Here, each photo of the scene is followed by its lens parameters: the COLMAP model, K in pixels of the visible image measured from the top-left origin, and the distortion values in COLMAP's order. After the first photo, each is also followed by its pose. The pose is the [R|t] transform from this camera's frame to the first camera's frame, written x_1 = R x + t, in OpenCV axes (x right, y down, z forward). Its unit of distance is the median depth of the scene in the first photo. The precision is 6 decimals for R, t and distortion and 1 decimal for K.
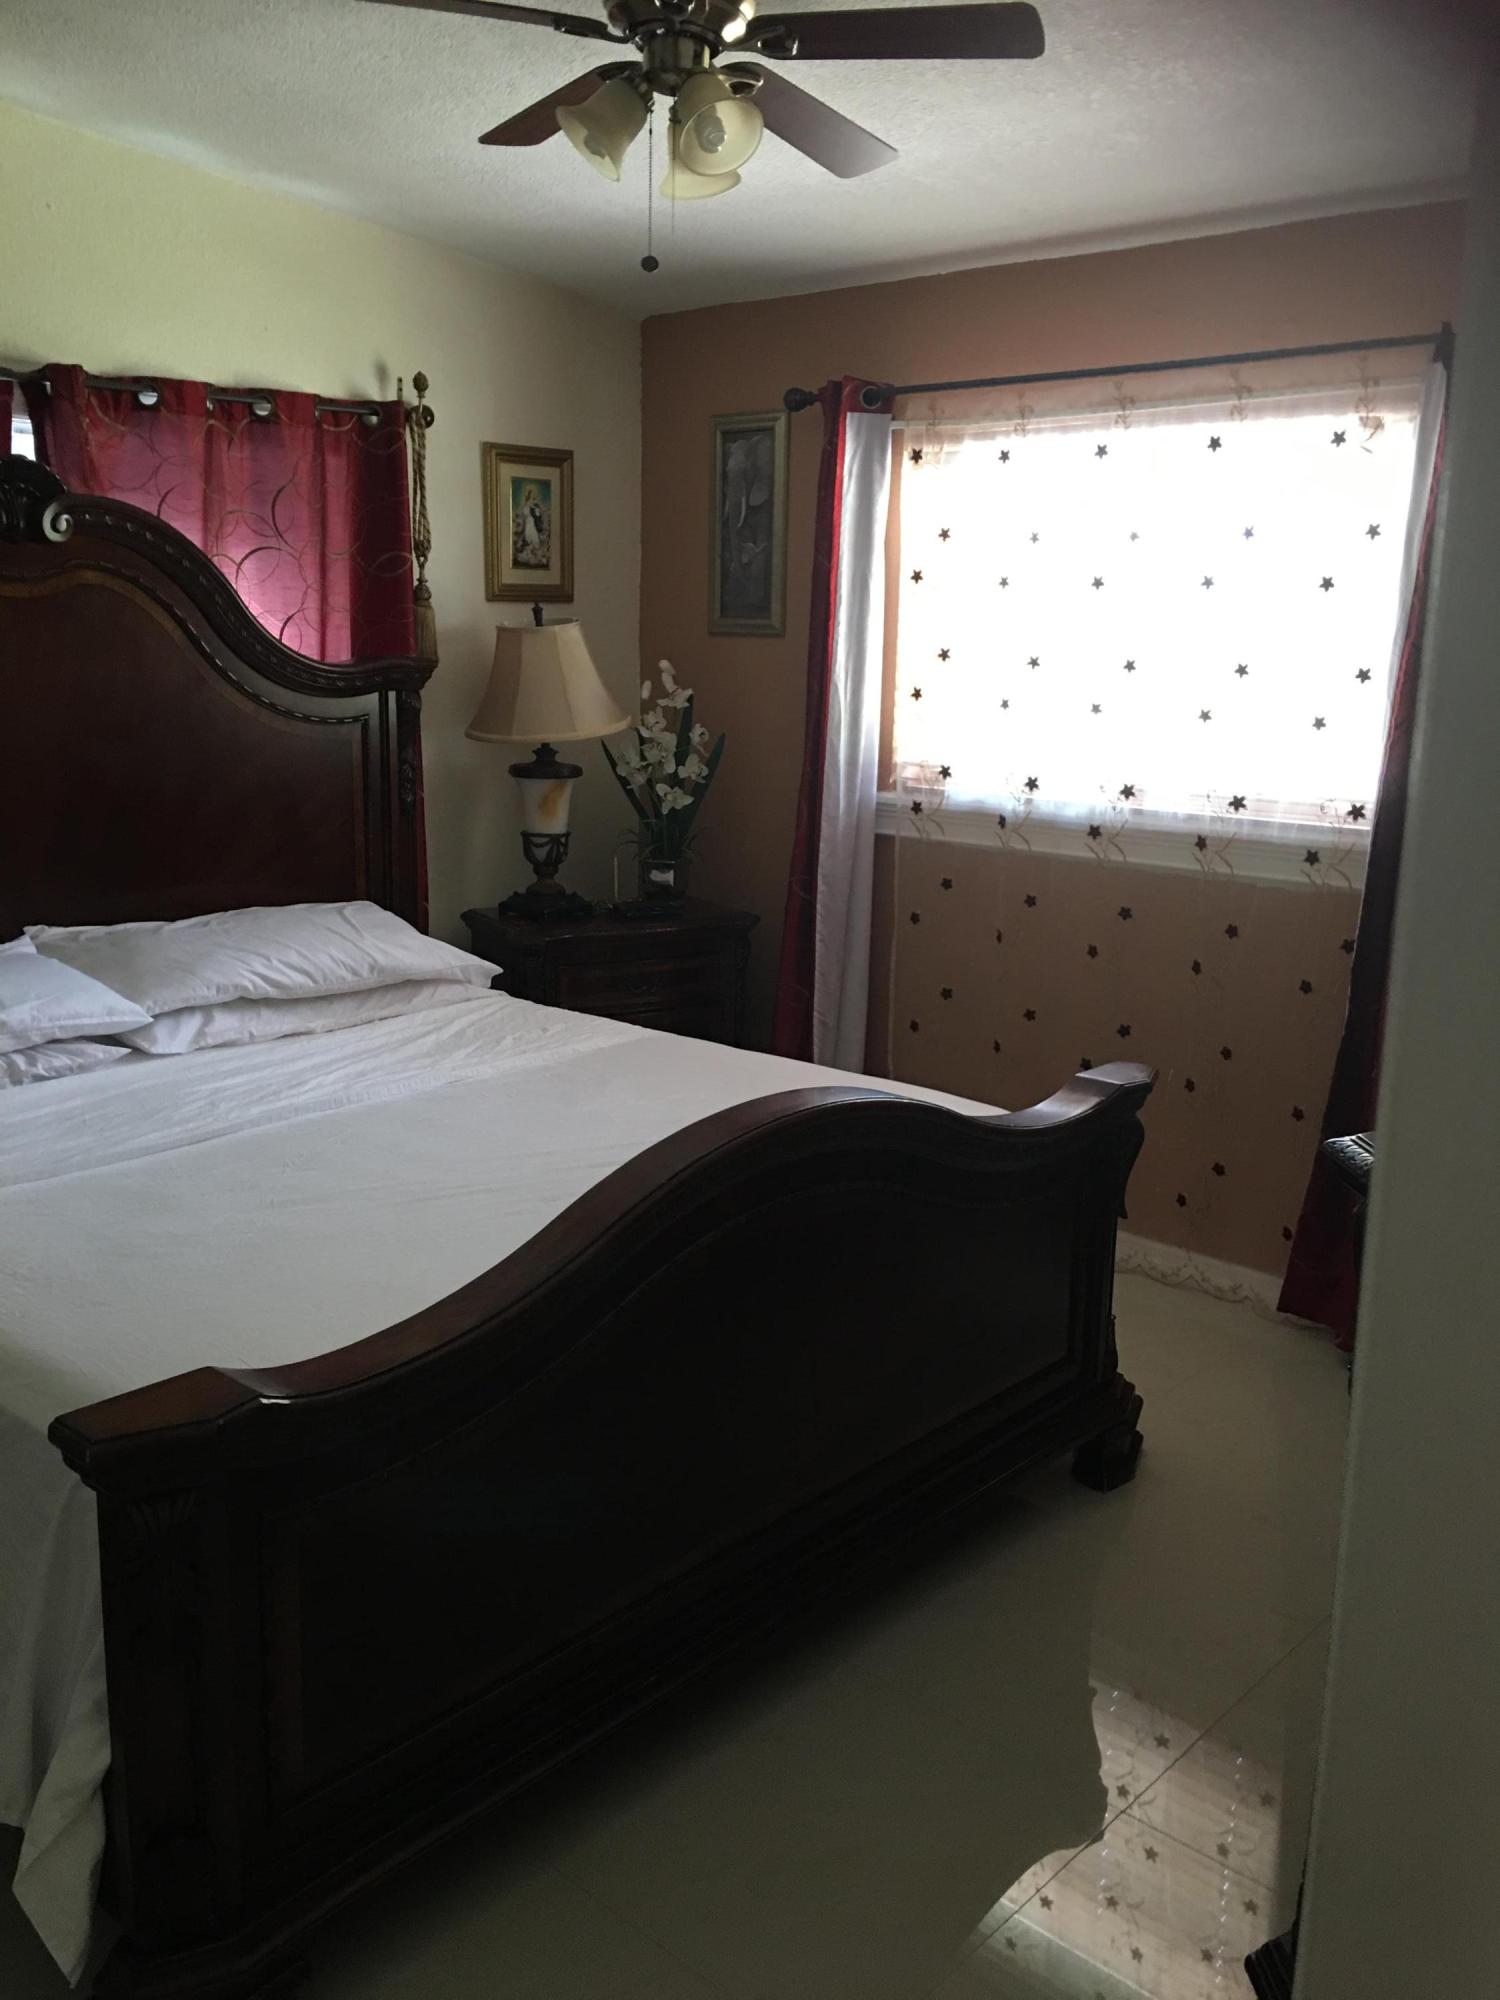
lens RADIAL K [[1772.3, 0, 750.0], [0, 1772.3, 1000.0], [0, 0, 1]] dist [0.174714, -0.267947]
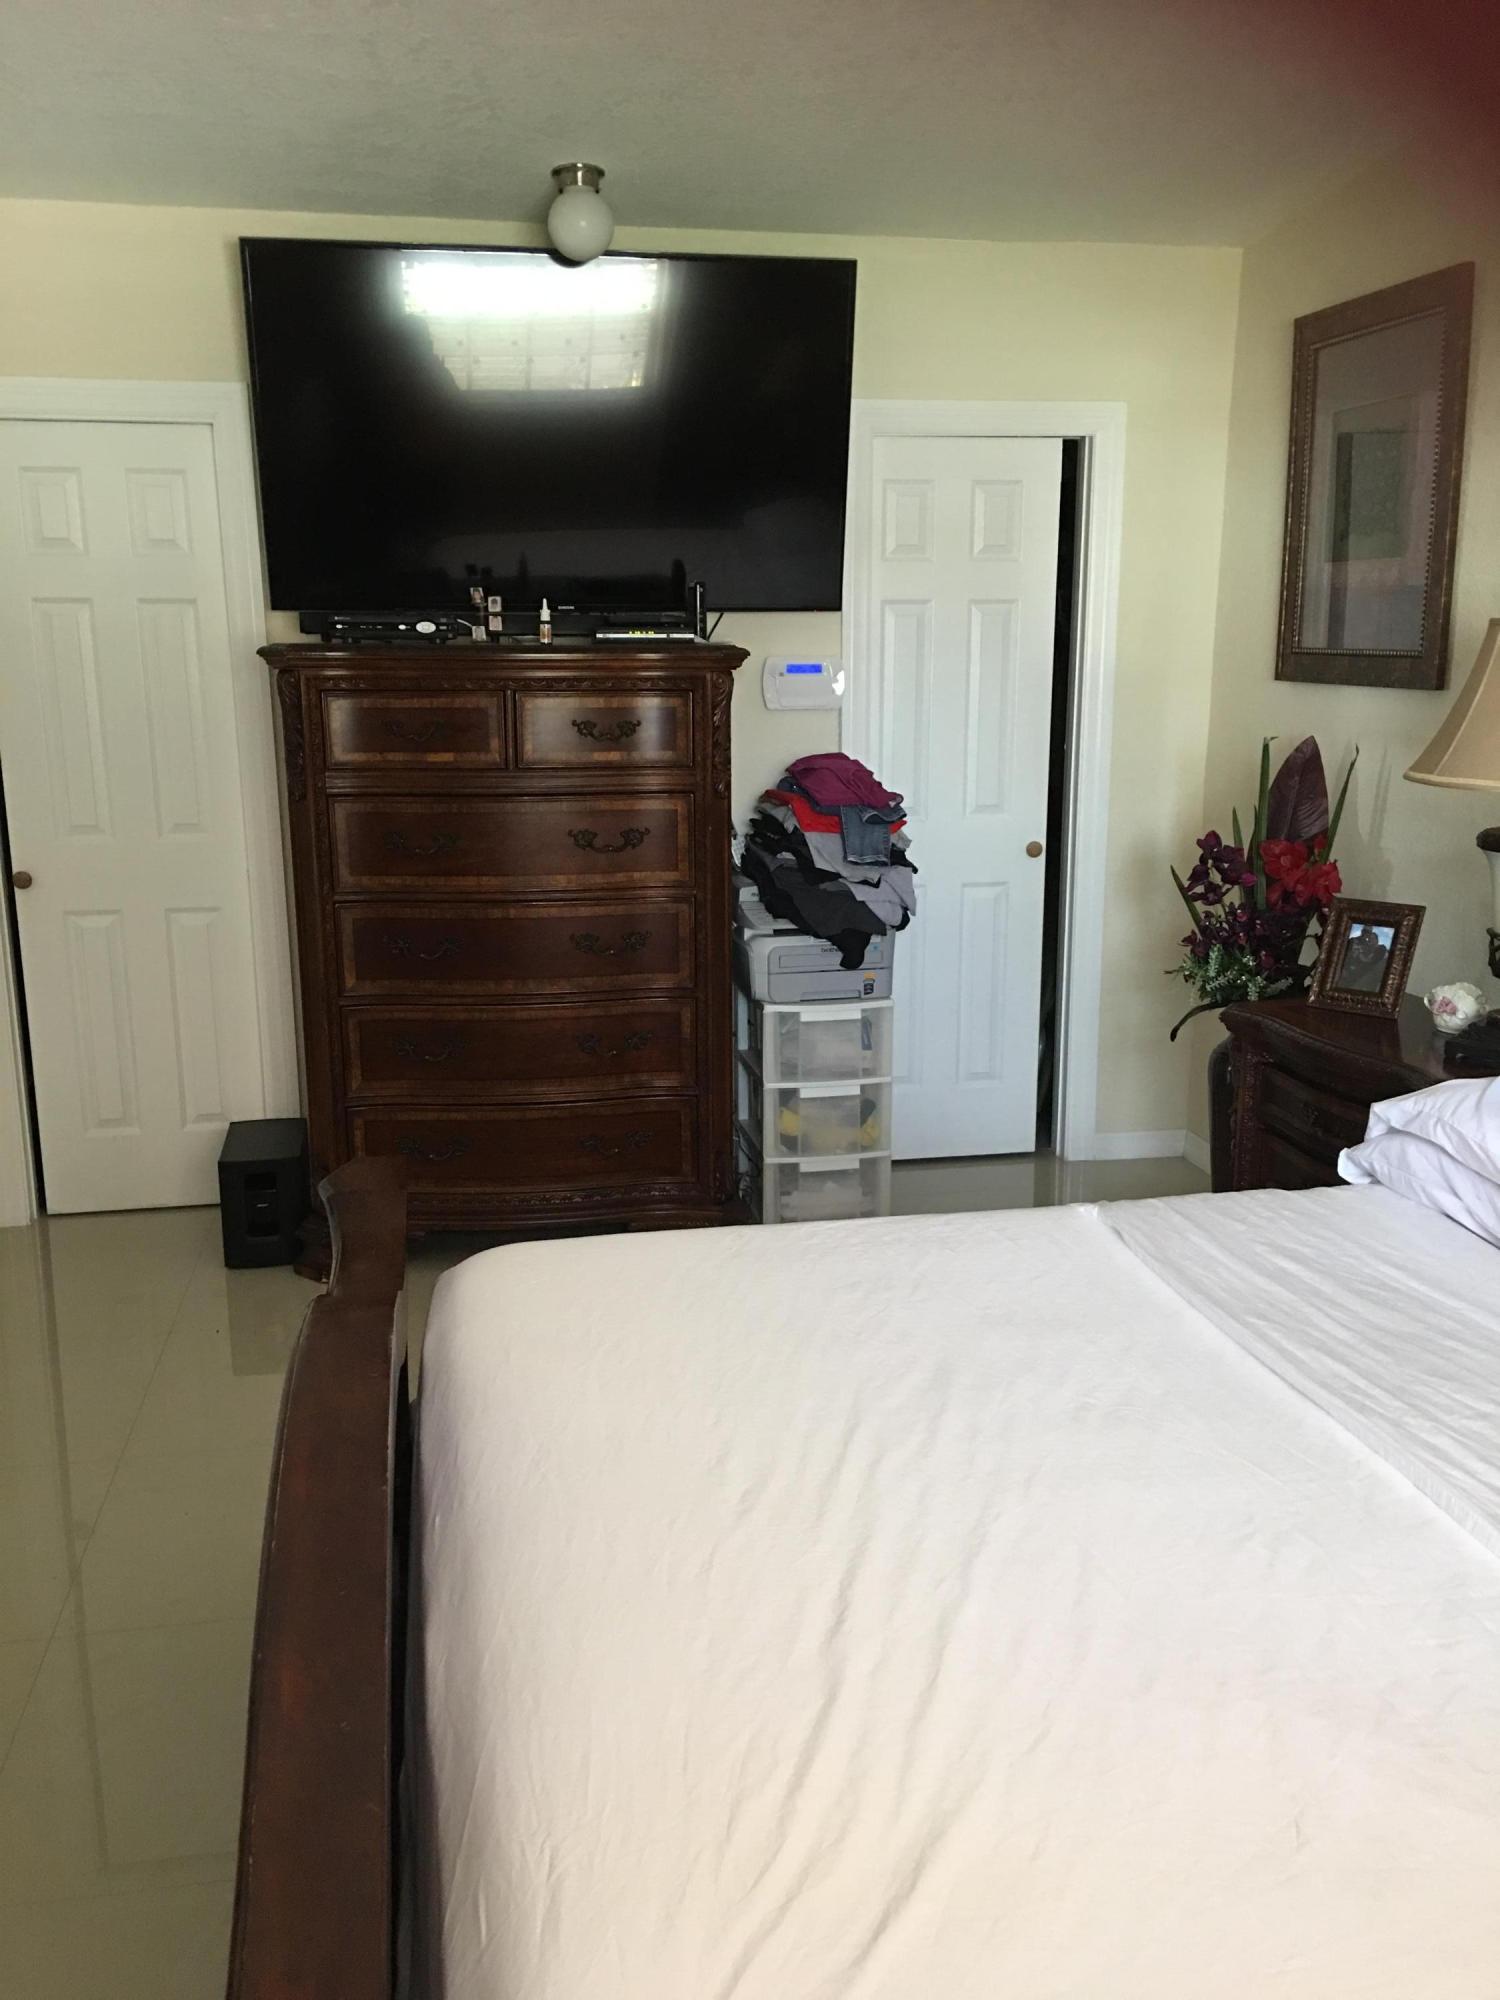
lens RADIAL K [[1772.3, 0, 750.0], [0, 1772.3, 1000.0], [0, 0, 1]] dist [0.174714, -0.267947]
pose [[-0.572414, 0.183240, -0.799228, 0.383829], [-0.178150, 0.923634, 0.339355, -0.279154], [0.800378, 0.336634, -0.496057, 1.133248]]
